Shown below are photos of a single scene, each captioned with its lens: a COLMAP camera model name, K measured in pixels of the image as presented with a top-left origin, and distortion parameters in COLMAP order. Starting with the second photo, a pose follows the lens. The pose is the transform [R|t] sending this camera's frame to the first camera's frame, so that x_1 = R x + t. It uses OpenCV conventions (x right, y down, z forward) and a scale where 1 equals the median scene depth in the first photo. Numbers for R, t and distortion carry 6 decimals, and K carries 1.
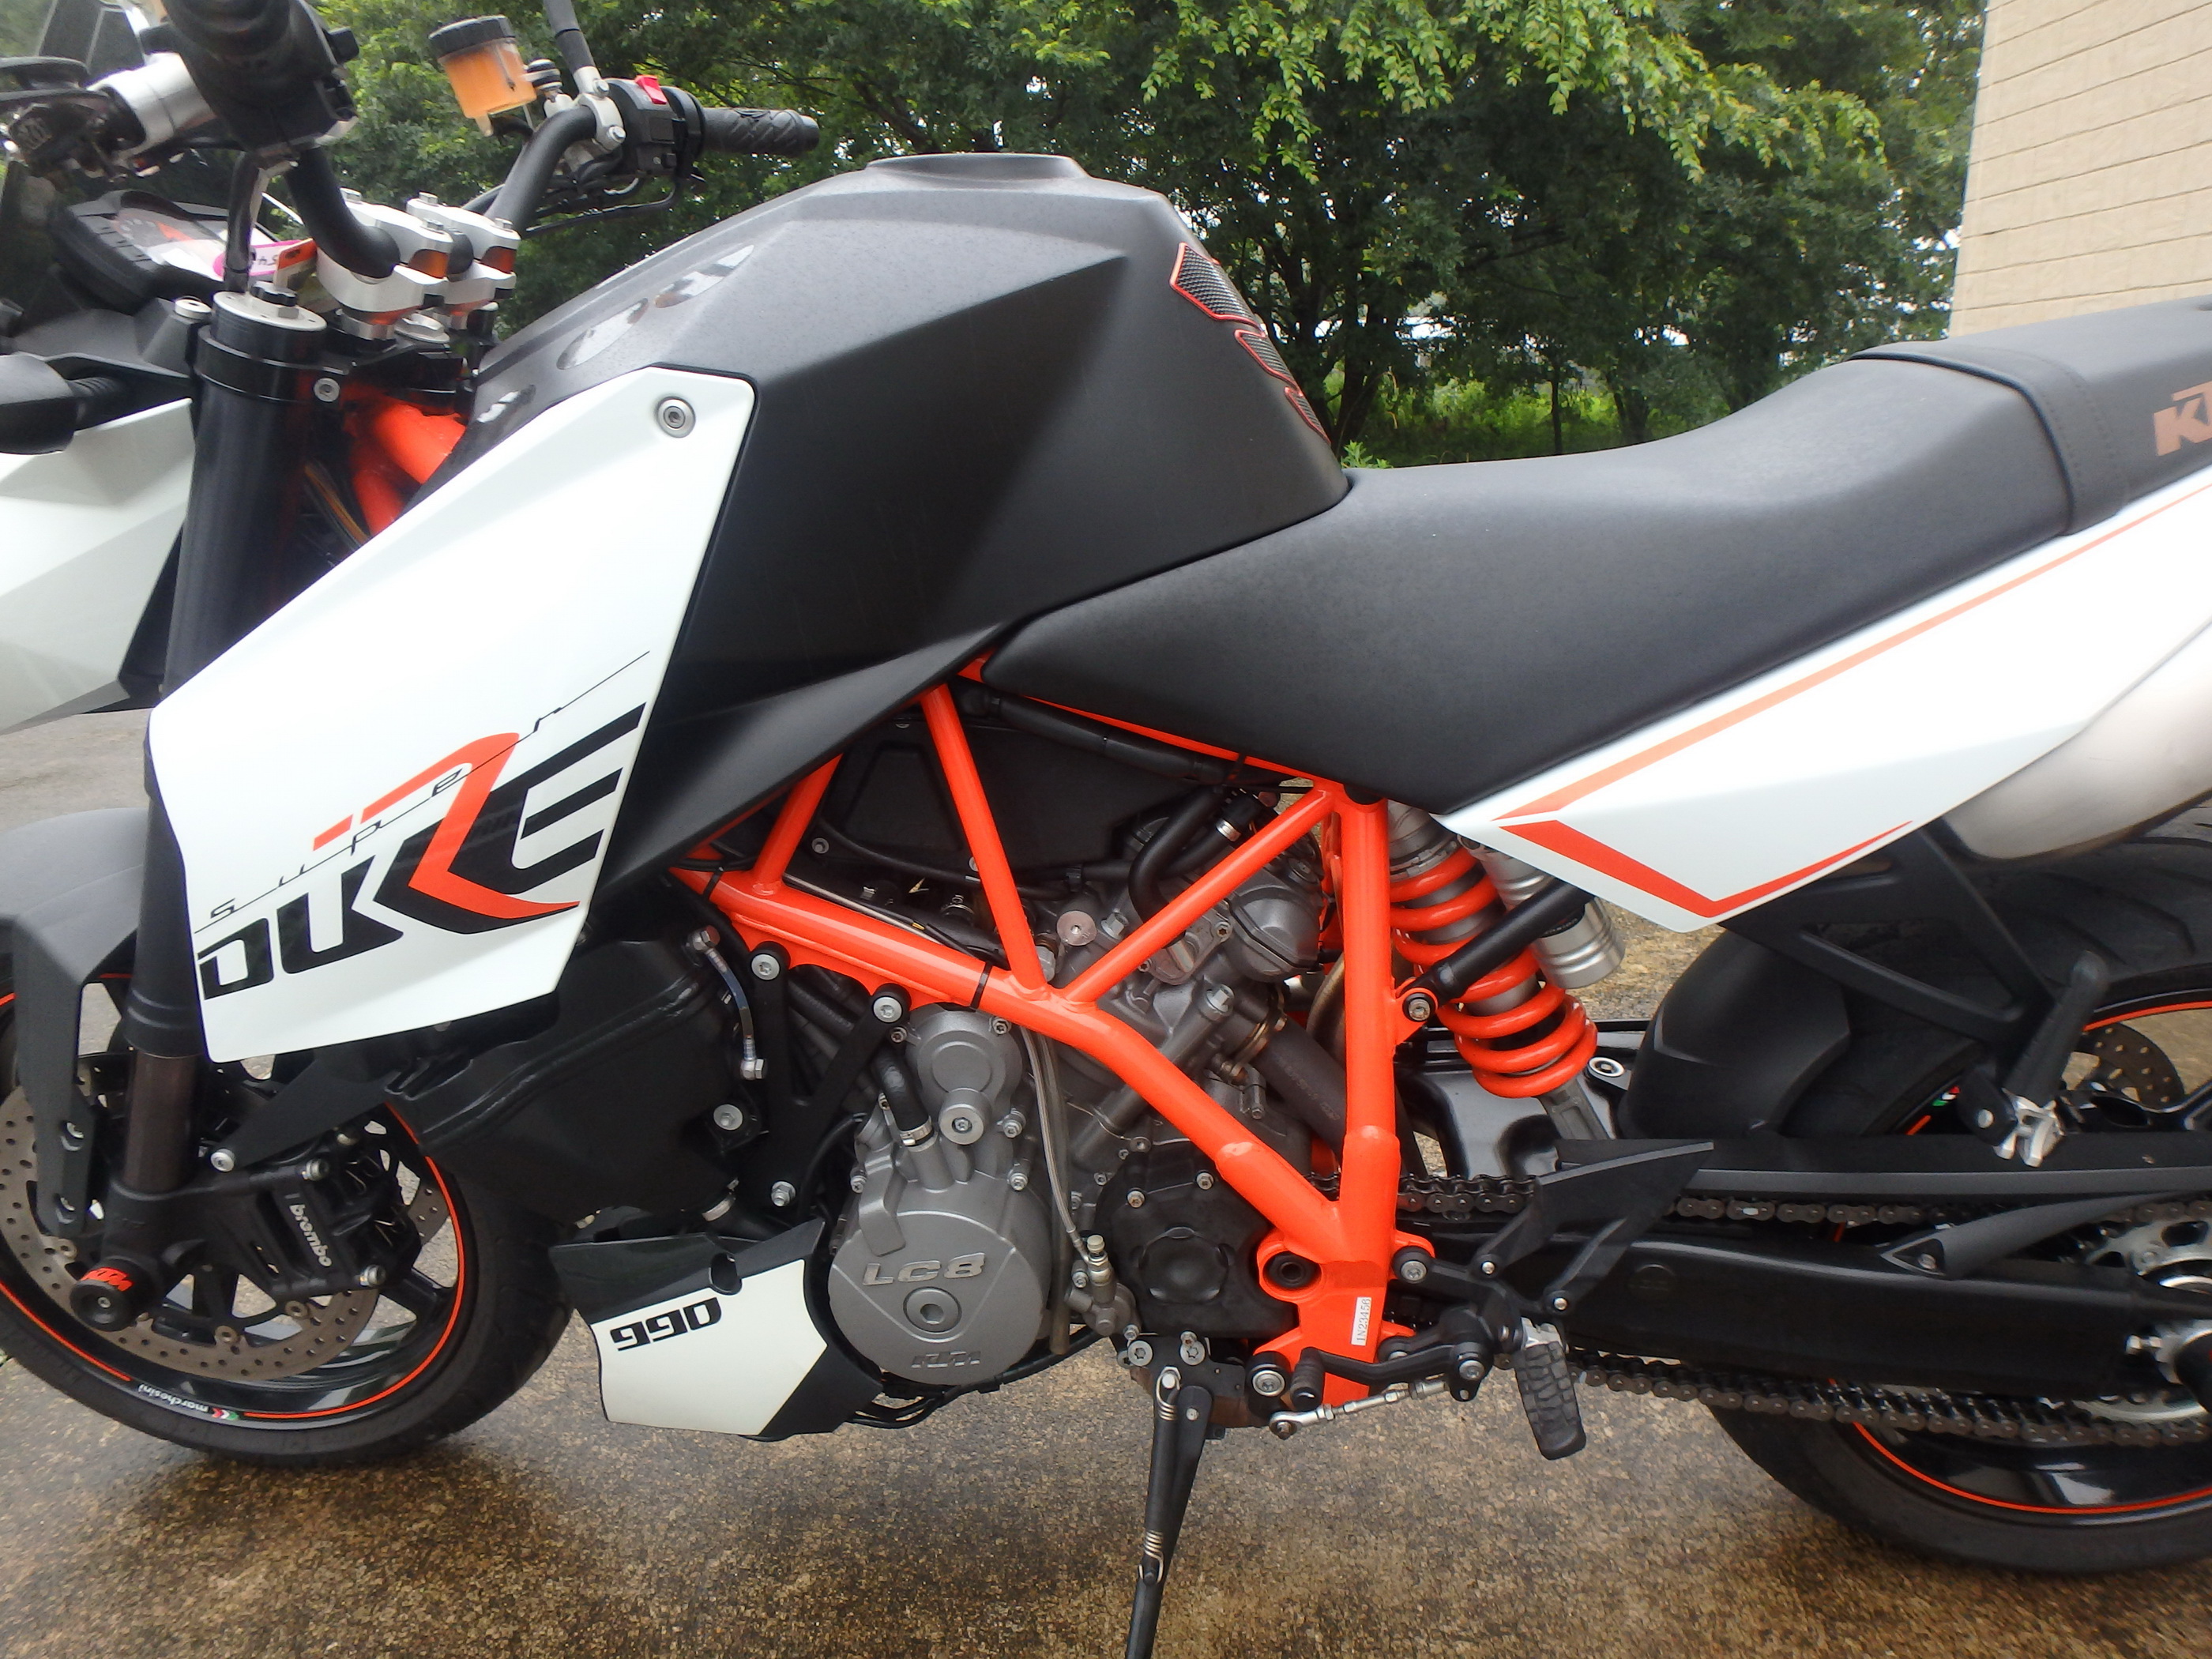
lens RADIAL K [[1369.8, 0, 1125.4], [0, 1369.8, 793.7], [0, 0, 1]] dist [-0.031882, 0.003472]
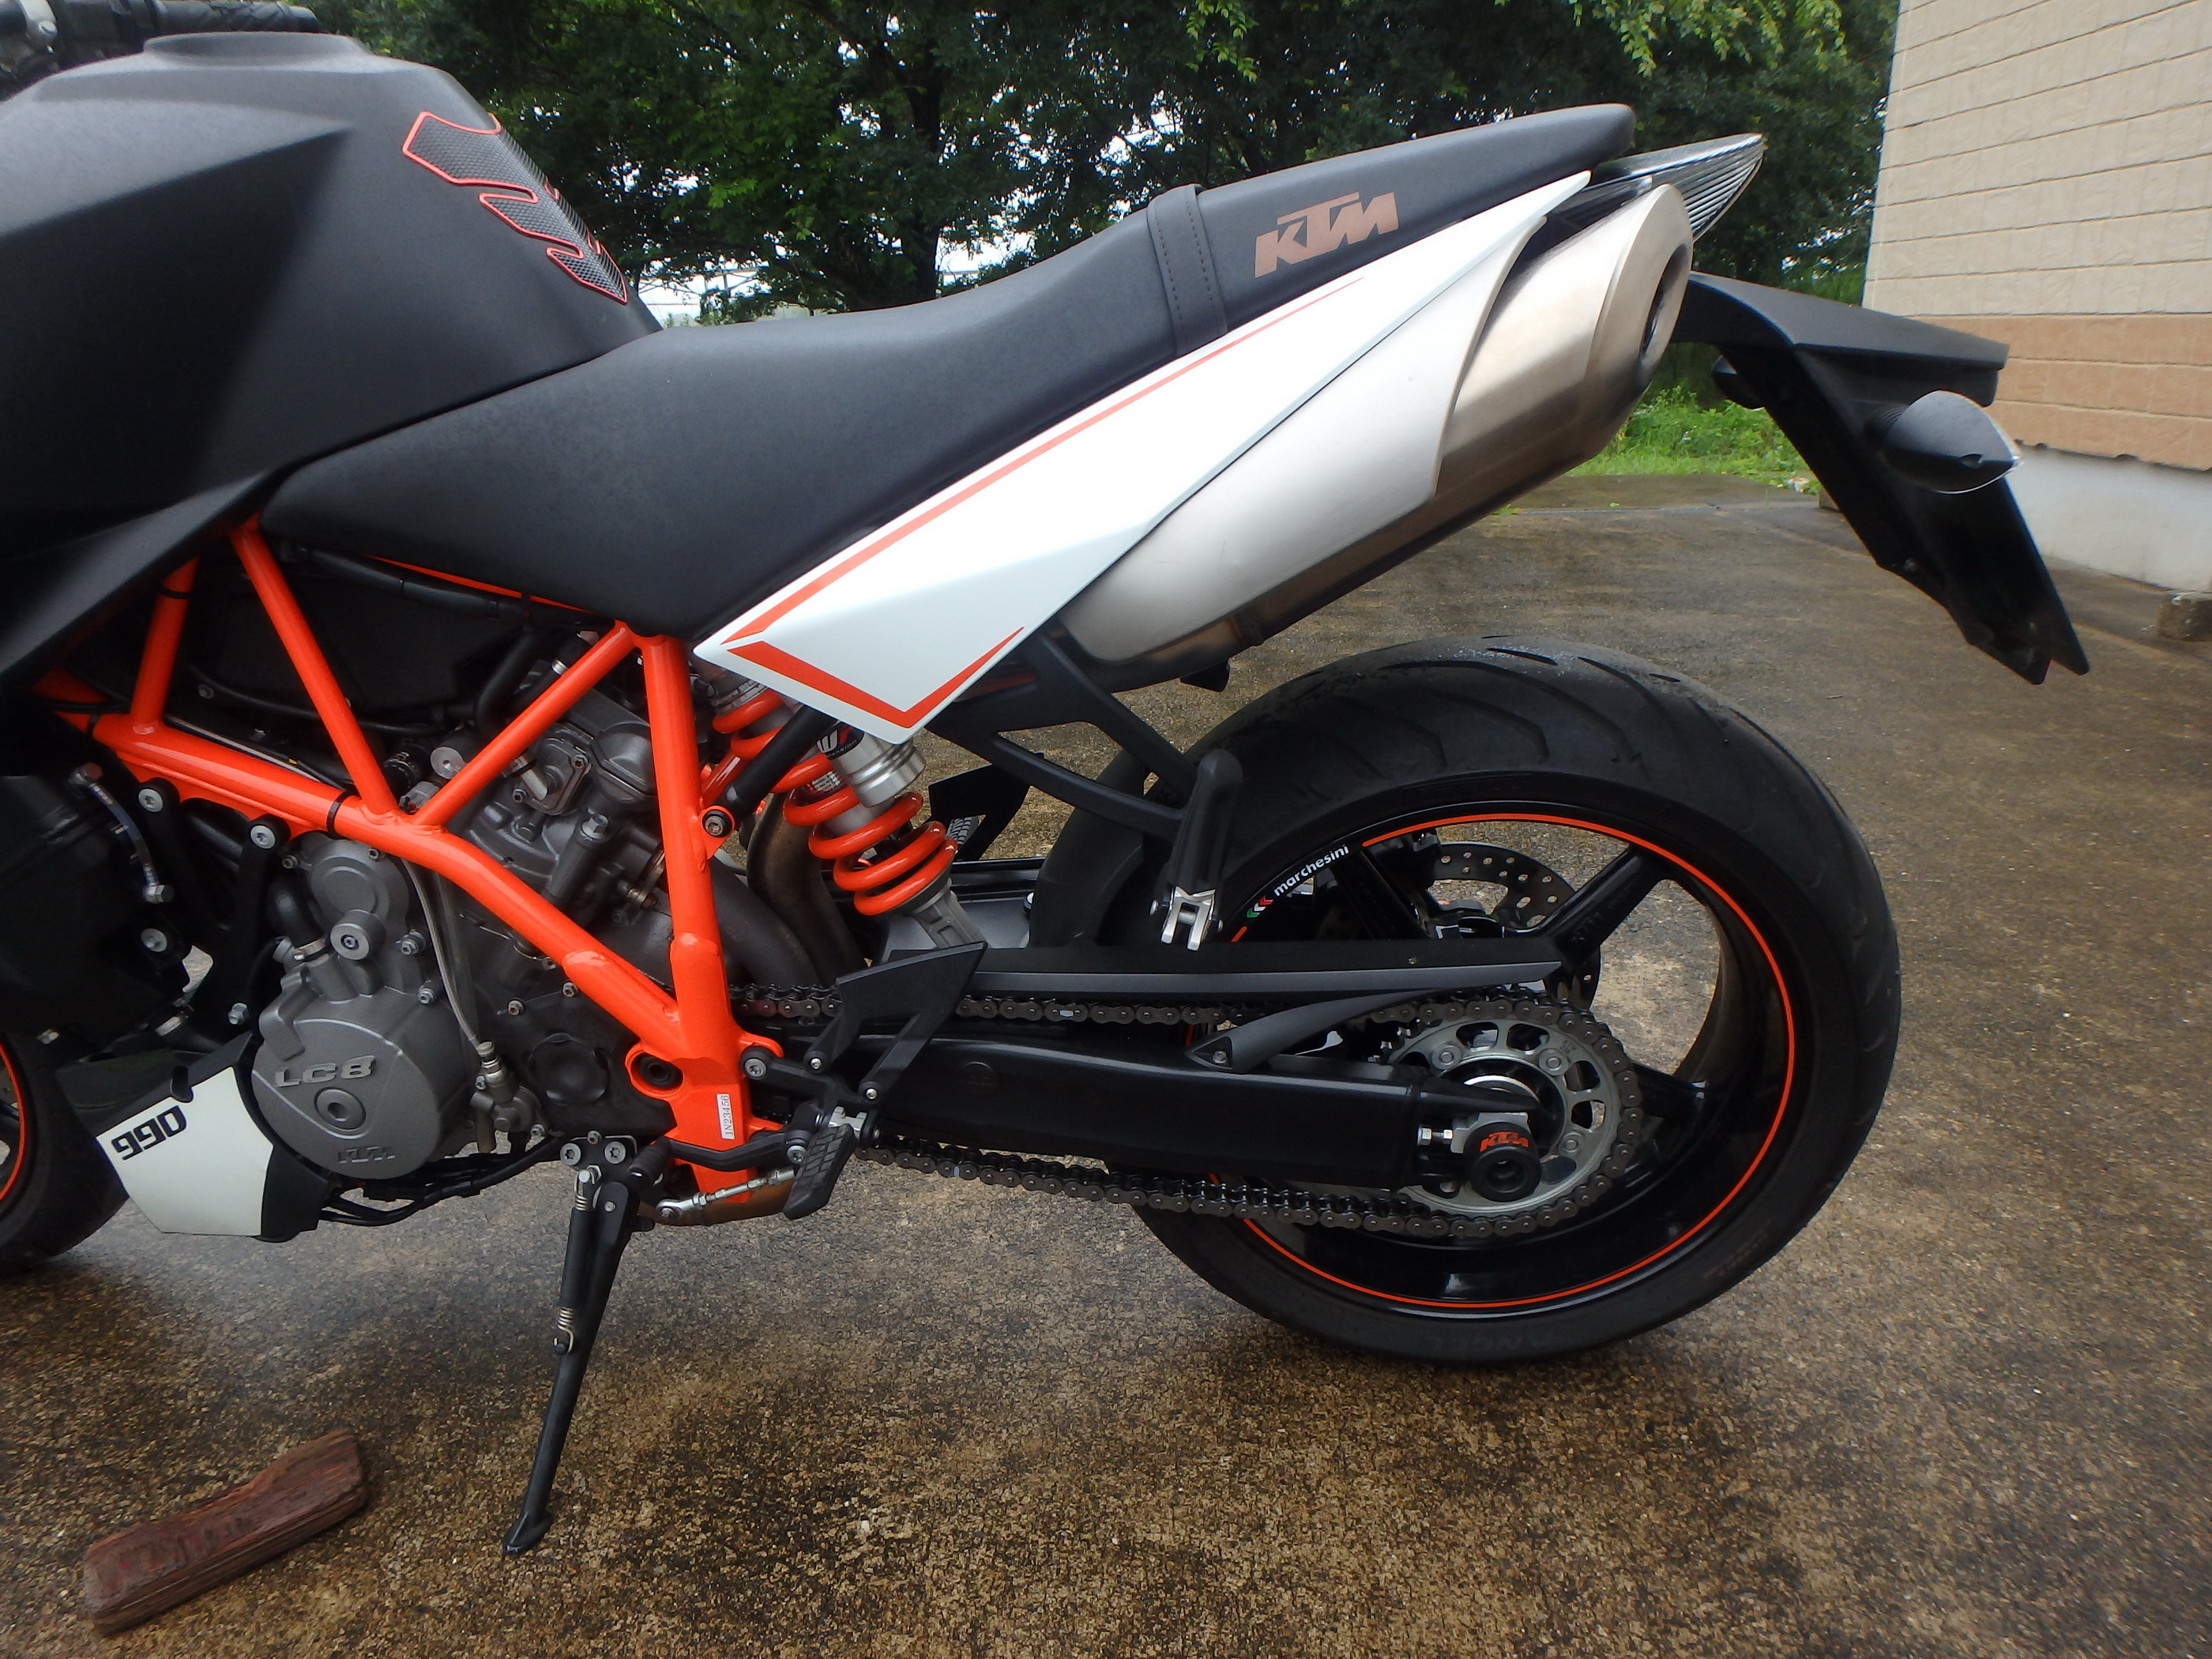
lens RADIAL K [[1384.7, 0, 1149.7], [0, 1384.7, 824.3], [0, 0, 1]] dist [-0.054940, 0.016134]
pose [[0.999873, -0.015485, 0.003879, 0.486403], [0.015158, 0.997174, 0.073578, 0.070070], [-0.005007, -0.073510, 0.997282, -0.088016]]
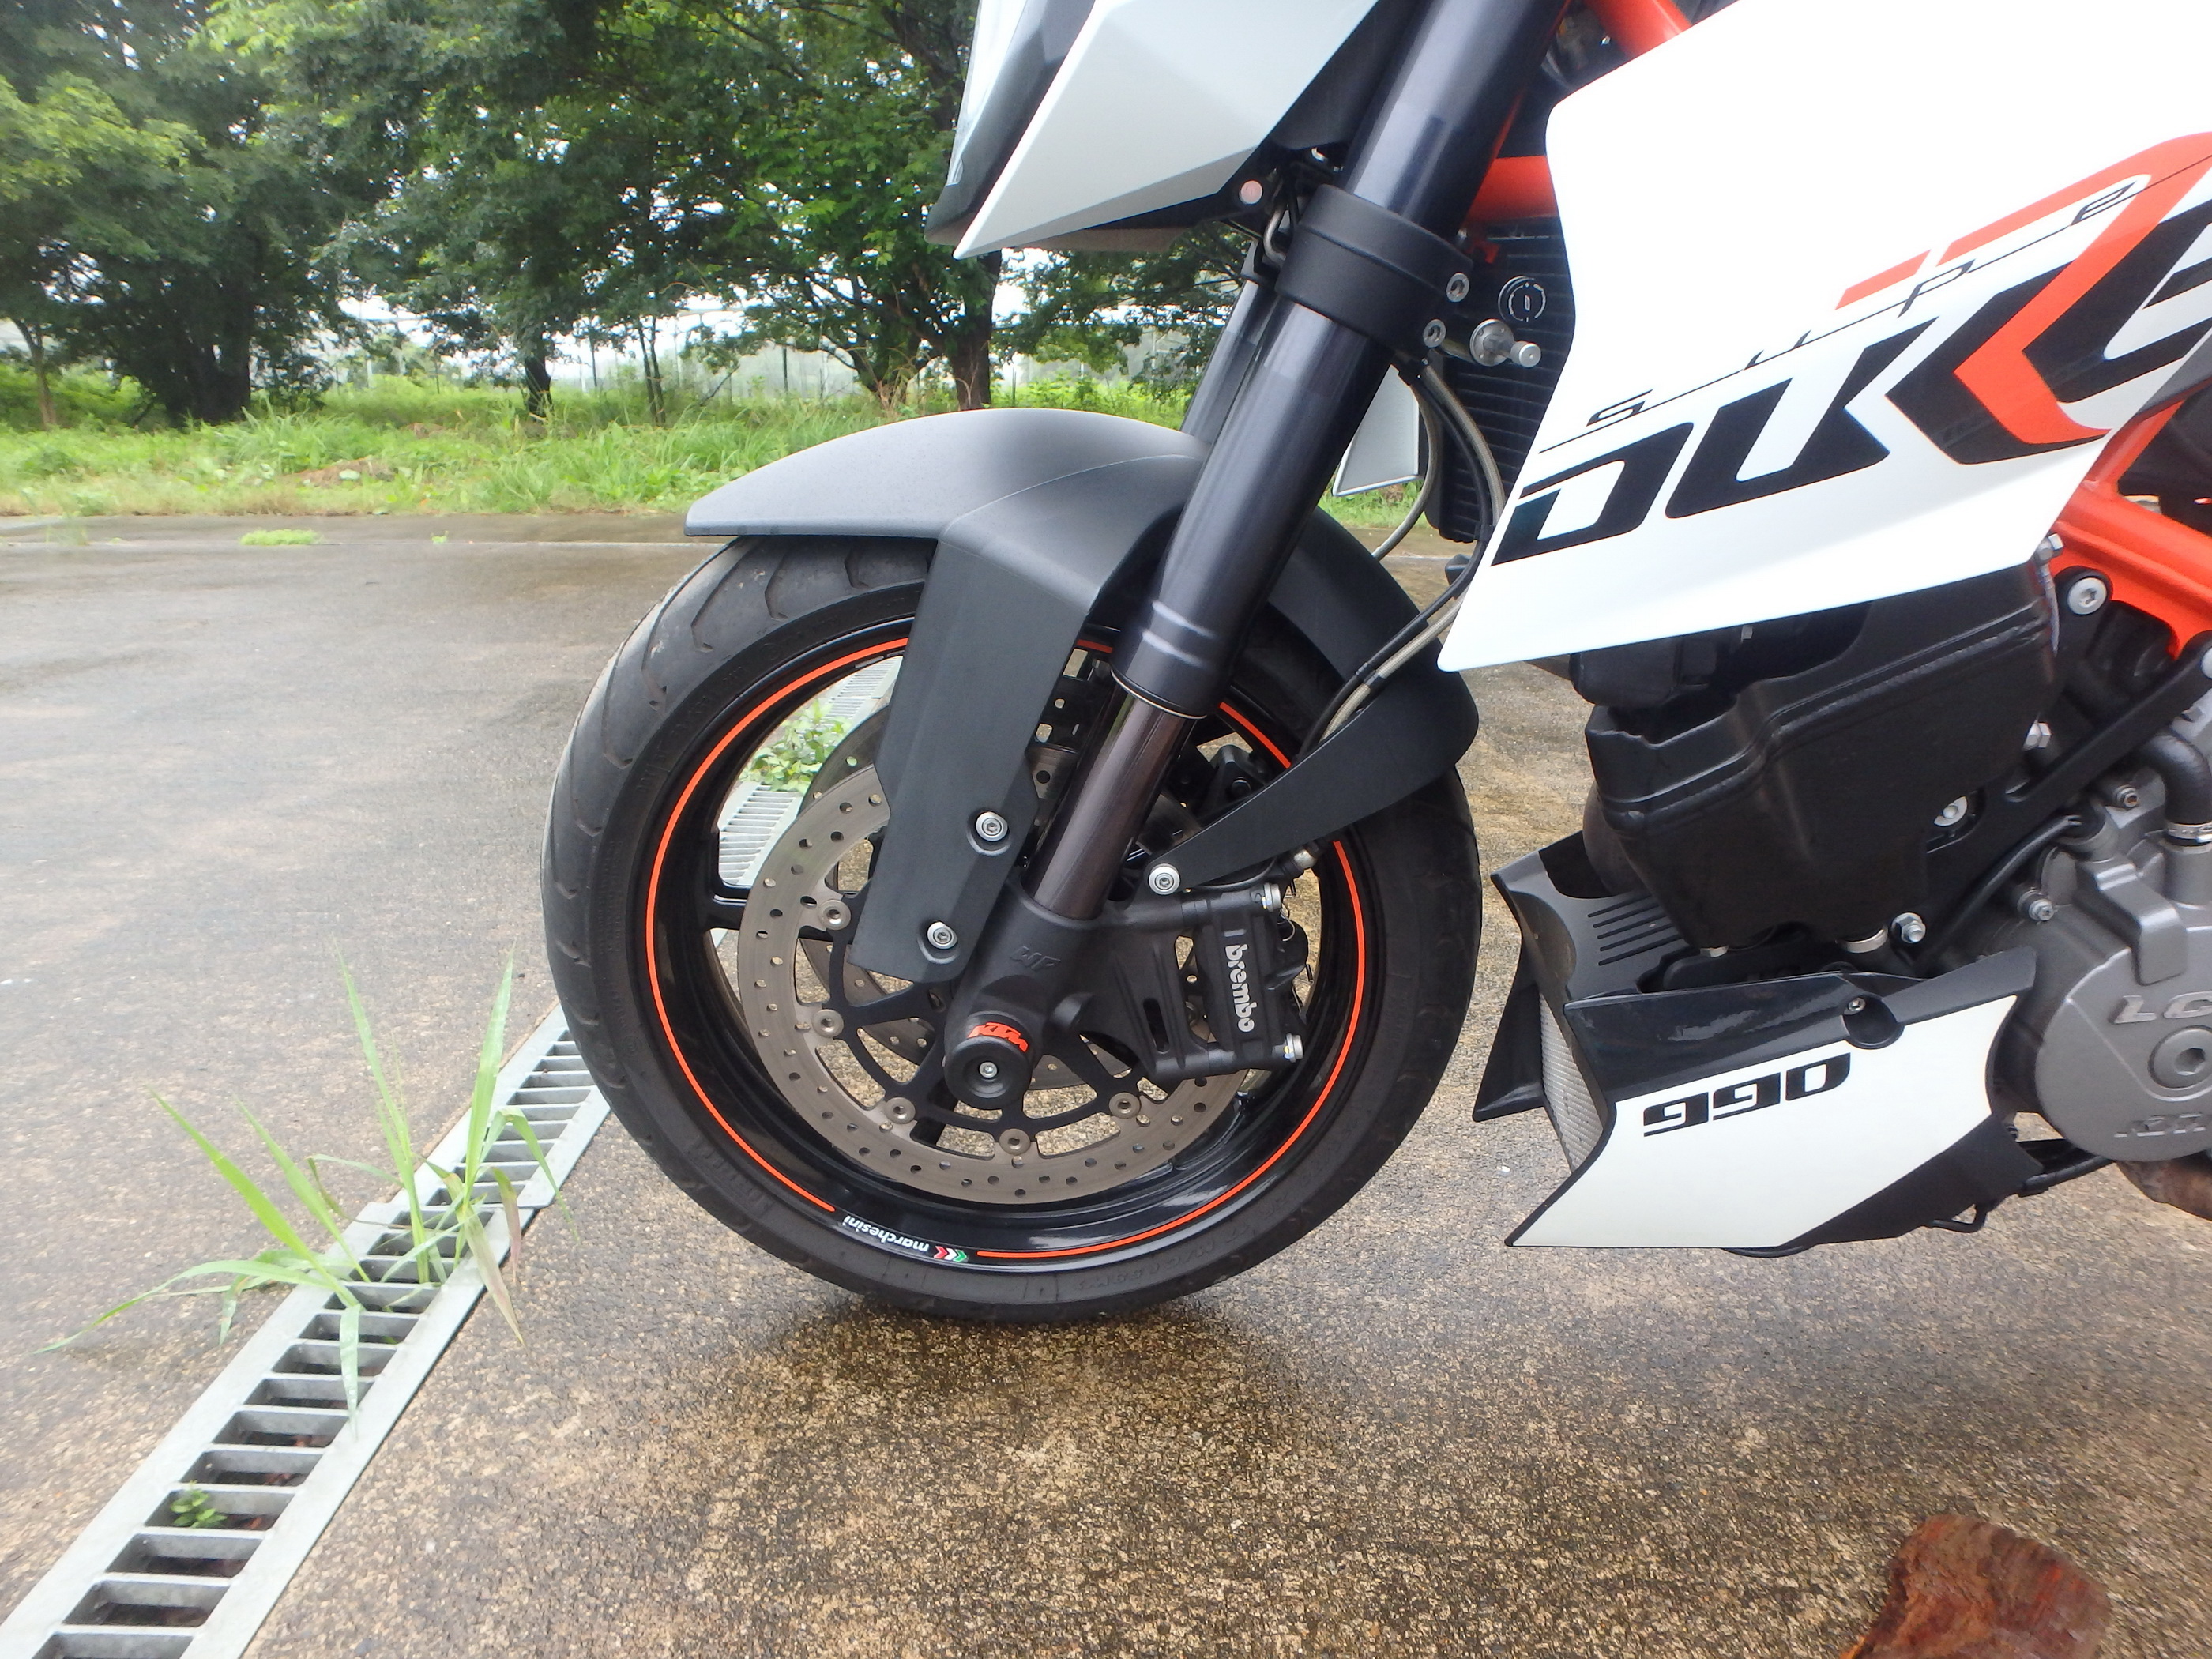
lens RADIAL K [[1358.4, 0, 1153.6], [0, 1358.4, 820.8], [0, 0, 1]] dist [-0.001681, -0.001965]
pose [[0.996712, 0.032348, 0.074292, -0.751590], [-0.033522, 0.999331, 0.014619, 0.233658], [-0.073770, -0.017061, 0.997129, 0.244379]]
